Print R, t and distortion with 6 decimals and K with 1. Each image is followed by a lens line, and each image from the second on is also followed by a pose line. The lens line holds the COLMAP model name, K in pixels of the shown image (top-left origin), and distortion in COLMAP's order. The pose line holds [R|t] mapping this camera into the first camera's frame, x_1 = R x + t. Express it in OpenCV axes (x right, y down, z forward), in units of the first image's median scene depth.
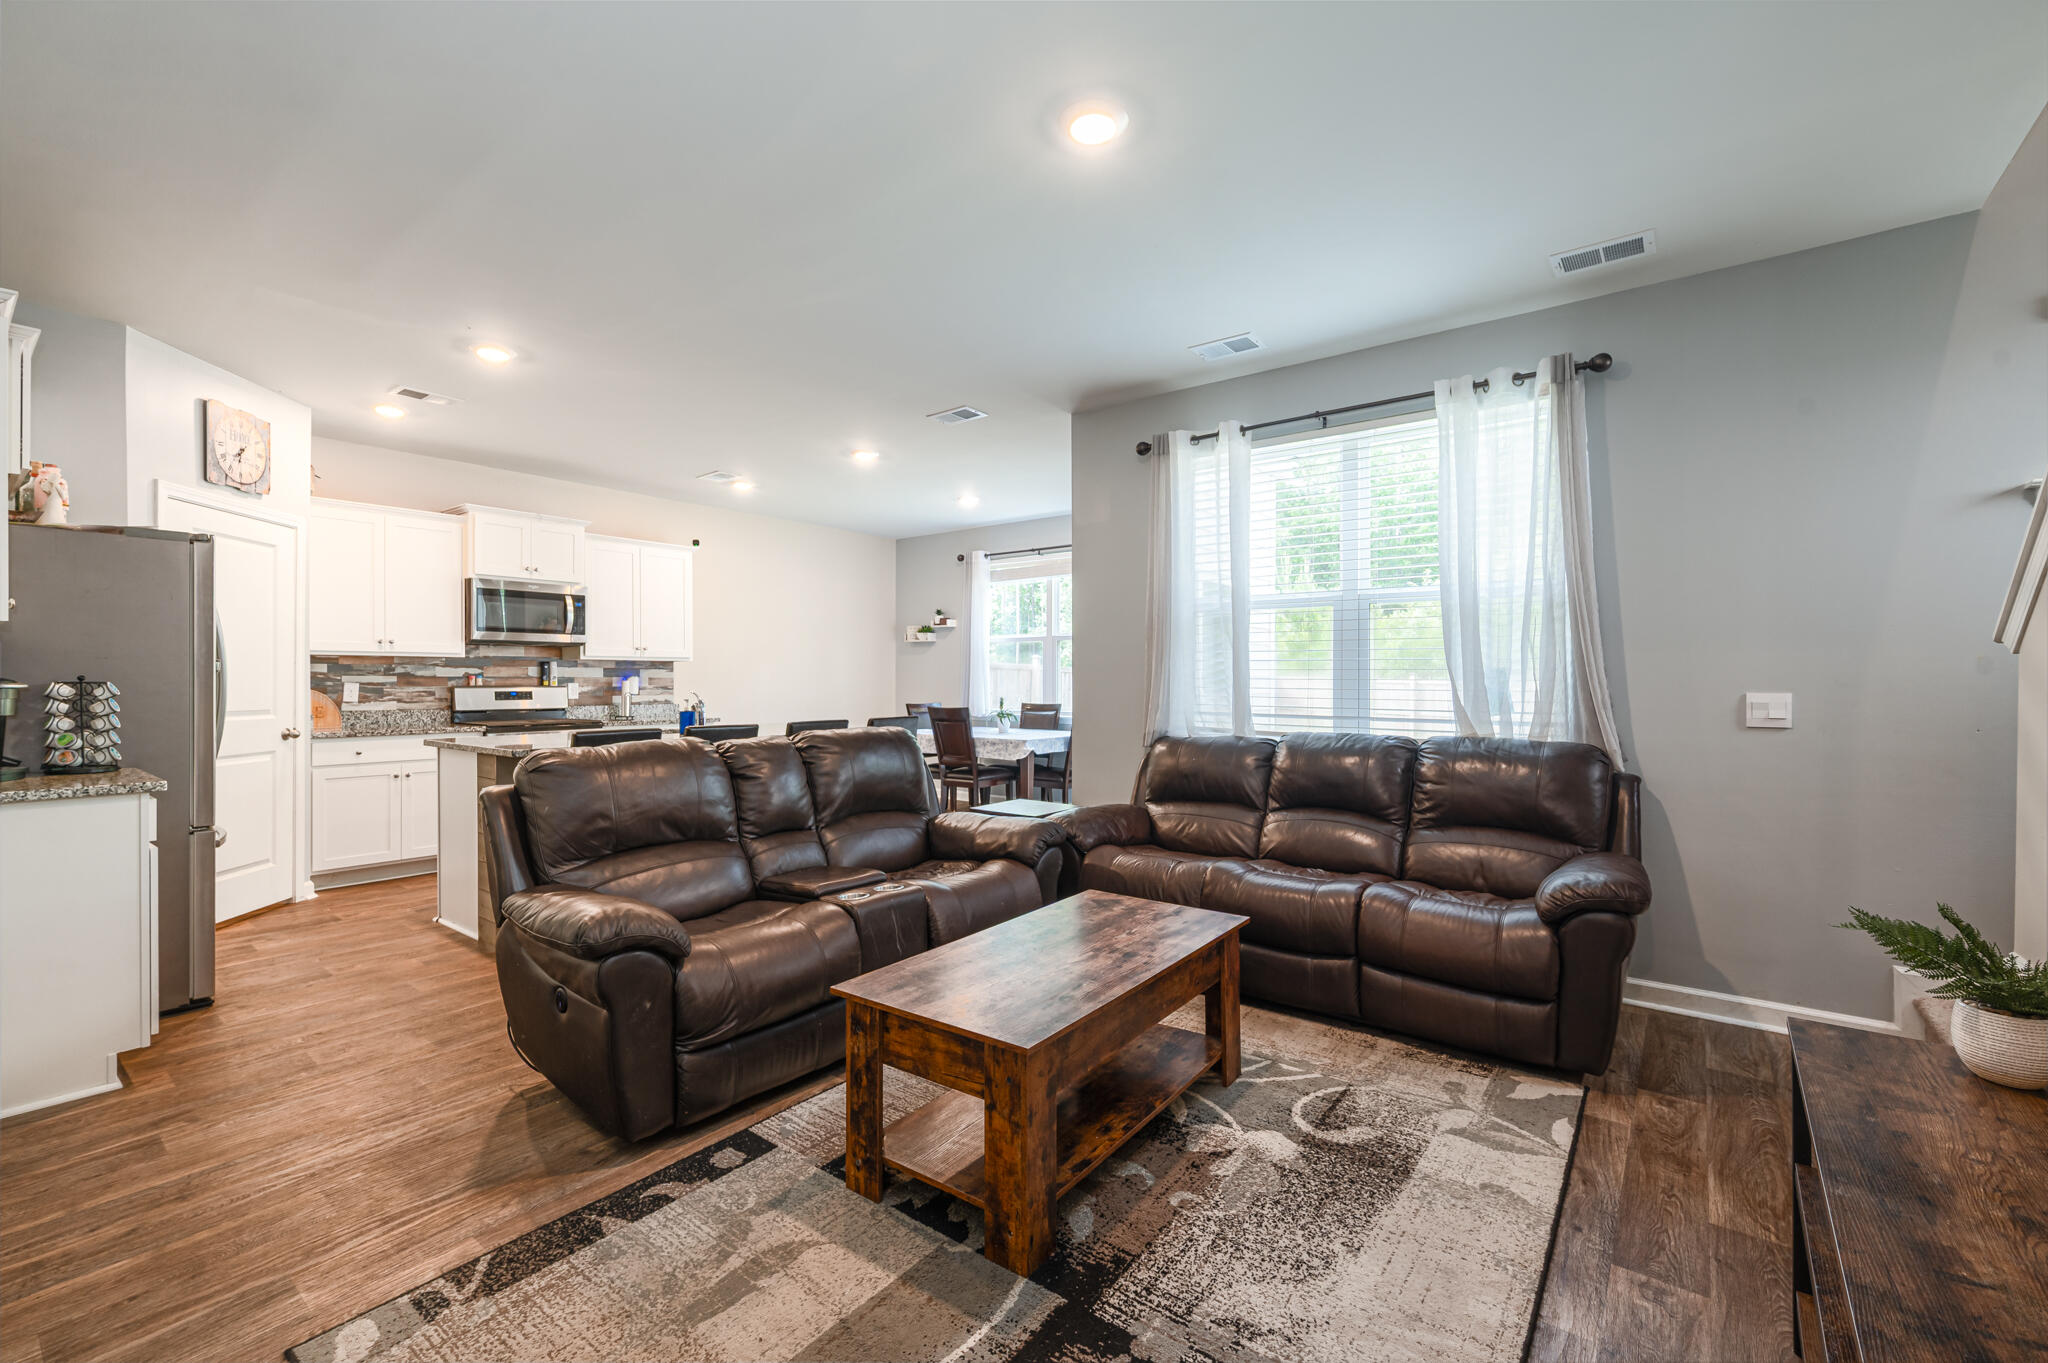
lens RADIAL K [[859.5, 0, 1026.2], [0, 859.5, 682.4], [0, 0, 1]] dist [-0.002067, -0.001489]
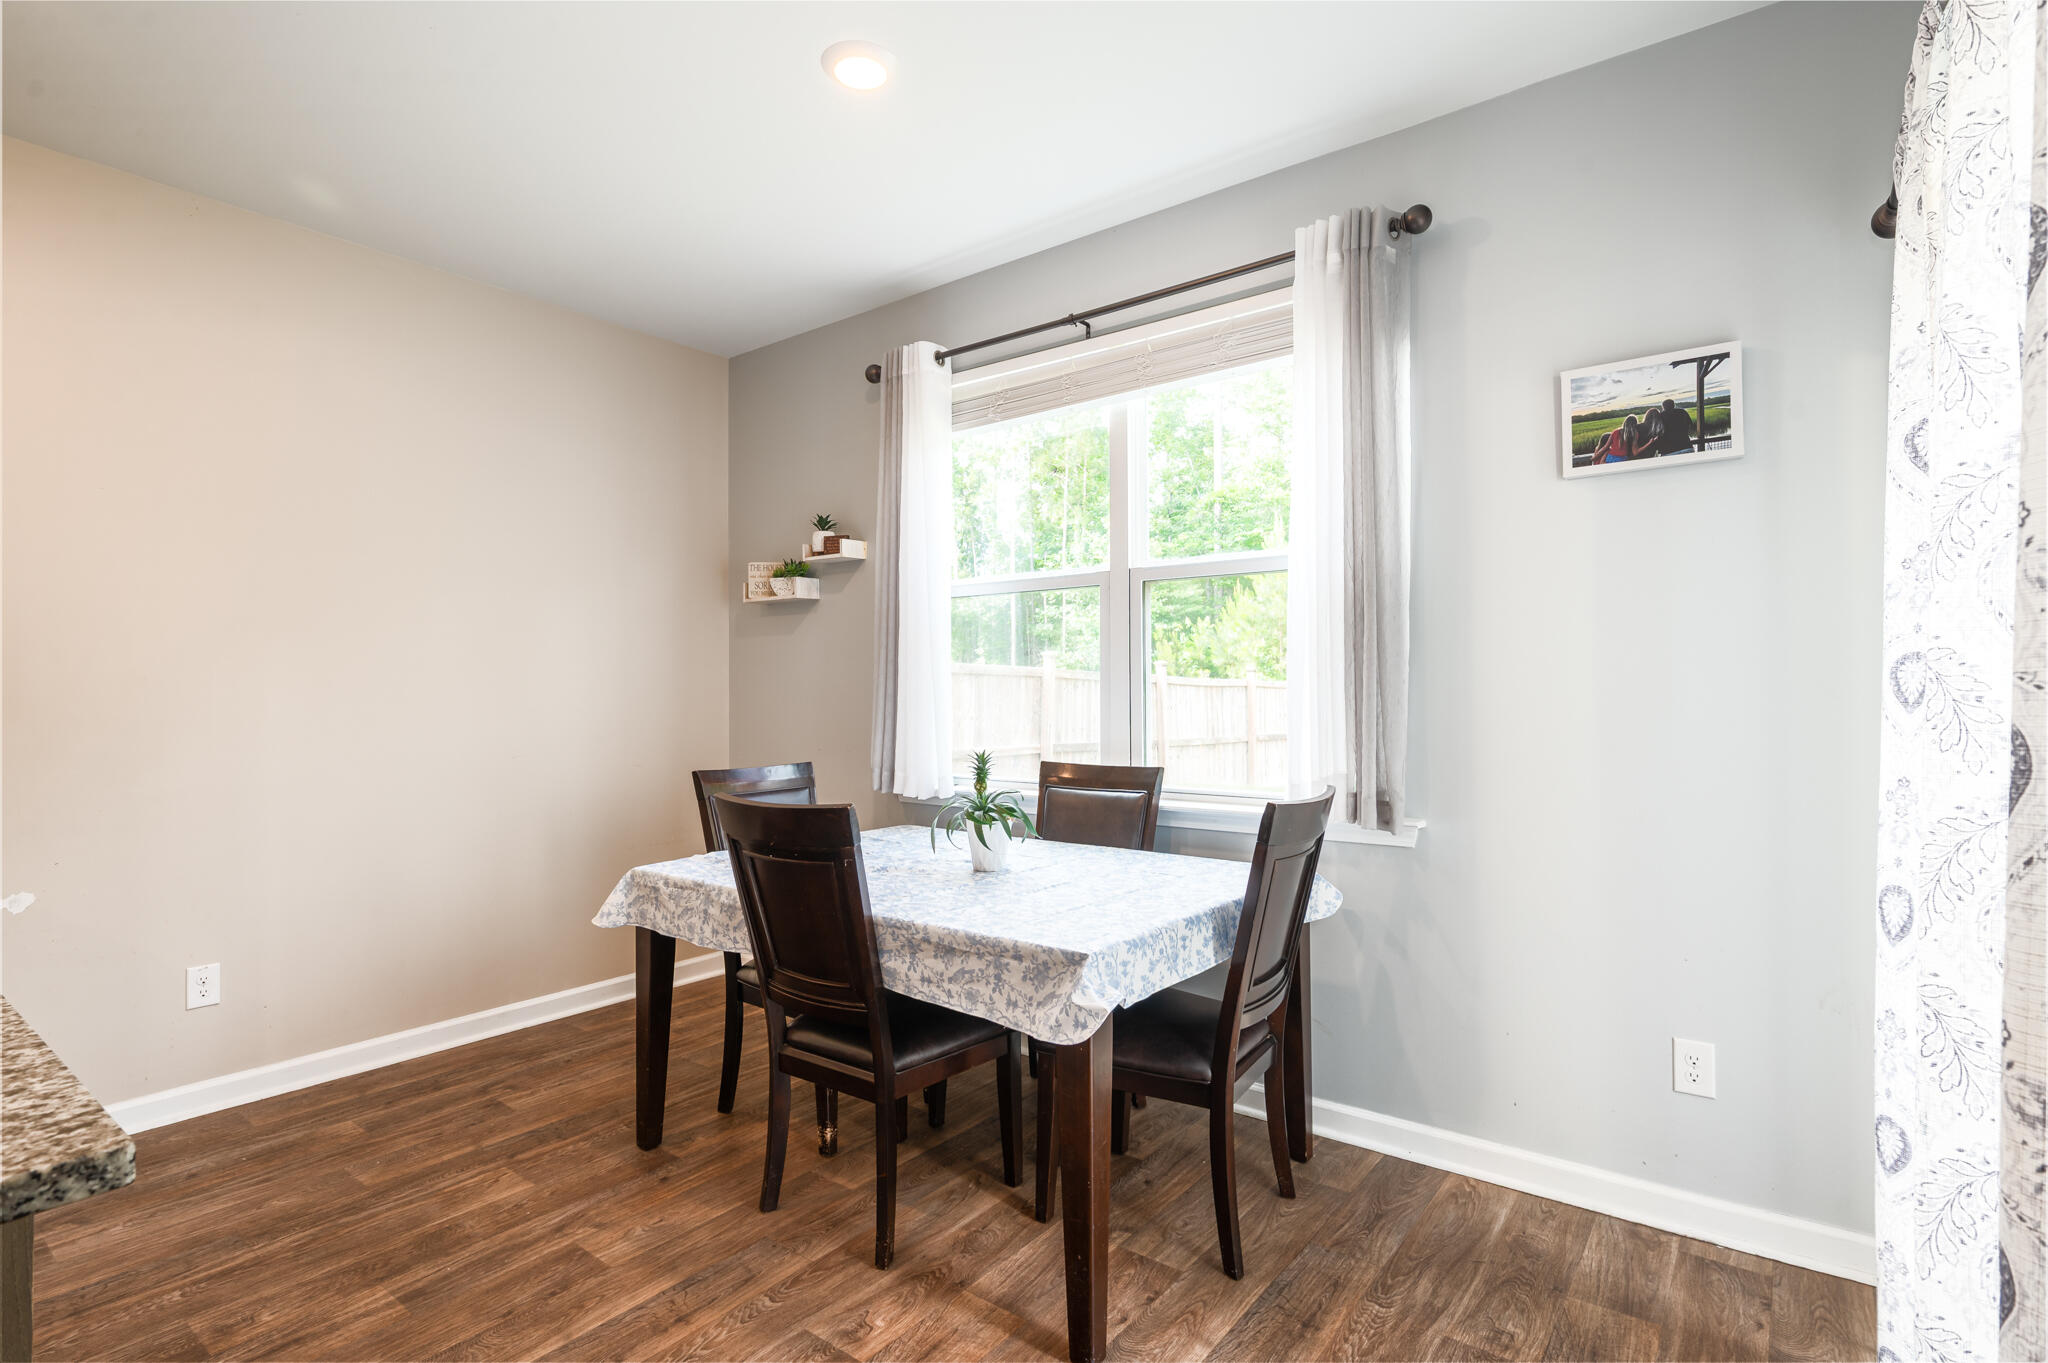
lens RADIAL K [[1001.7, 0, 1018.0], [0, 1001.7, 683.7], [0, 0, 1]] dist [-0.006356, -0.000238]
pose [[0.999981, -0.005912, -0.001770, -0.019378], [0.005888, 0.999899, -0.012955, -0.003452], [0.001846, 0.012944, 0.999915, 0.852412]]
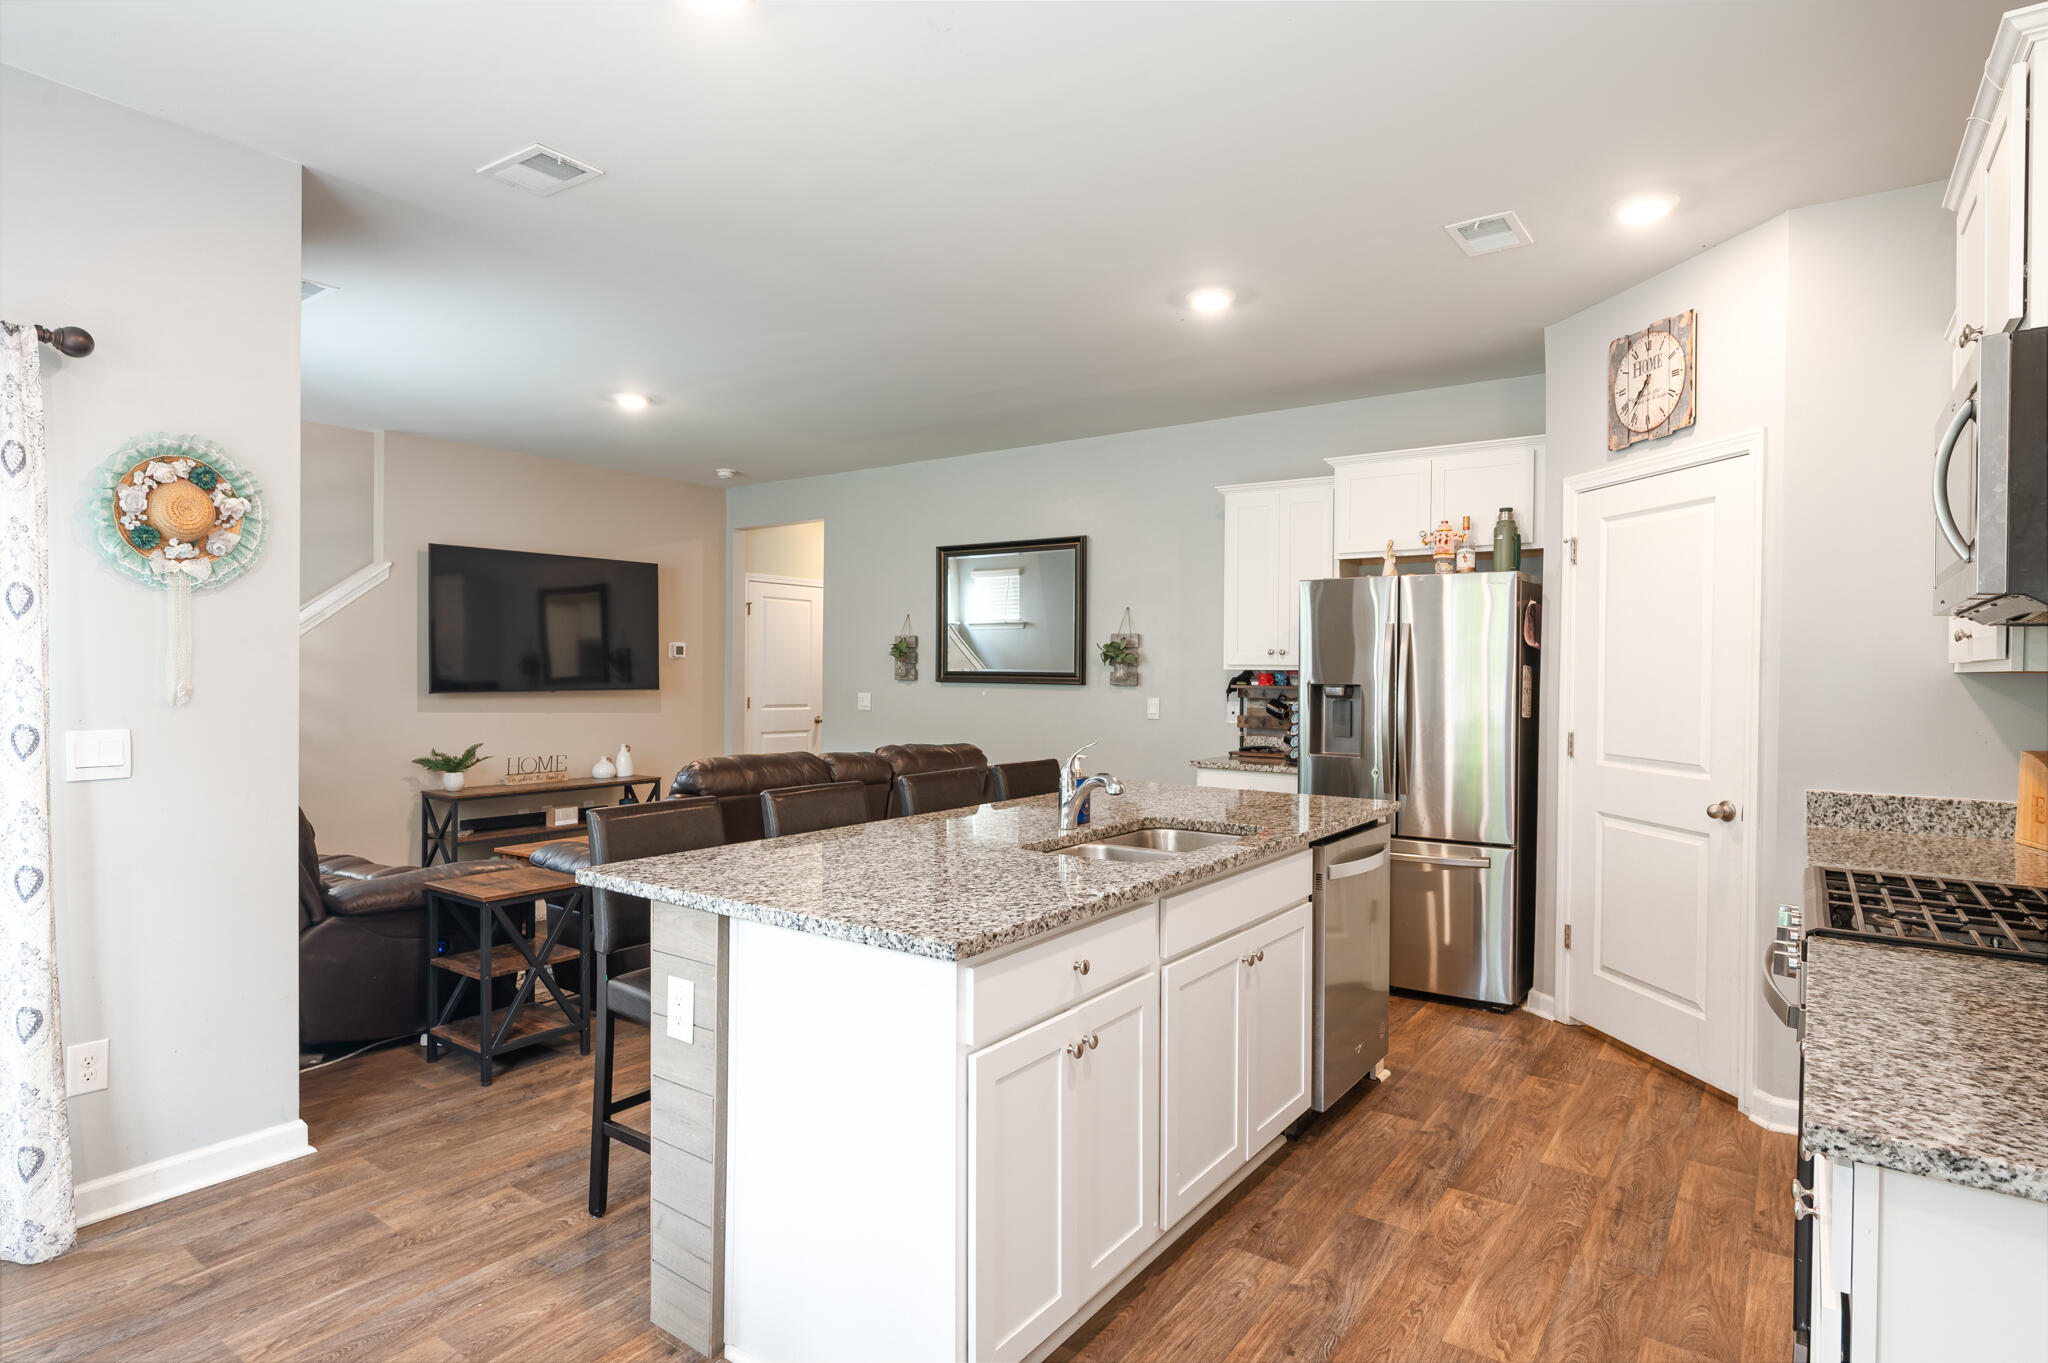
lens RADIAL K [[1087.8, 0, 1026.6], [0, 1087.8, 680.3], [0, 0, 1]] dist [0.005367, 0.000950]
pose [[-0.999187, -0.008066, -0.039512, -0.288419], [-0.008660, 0.999852, 0.014883, -0.029853], [0.039386, 0.015213, -0.999108, 1.415846]]
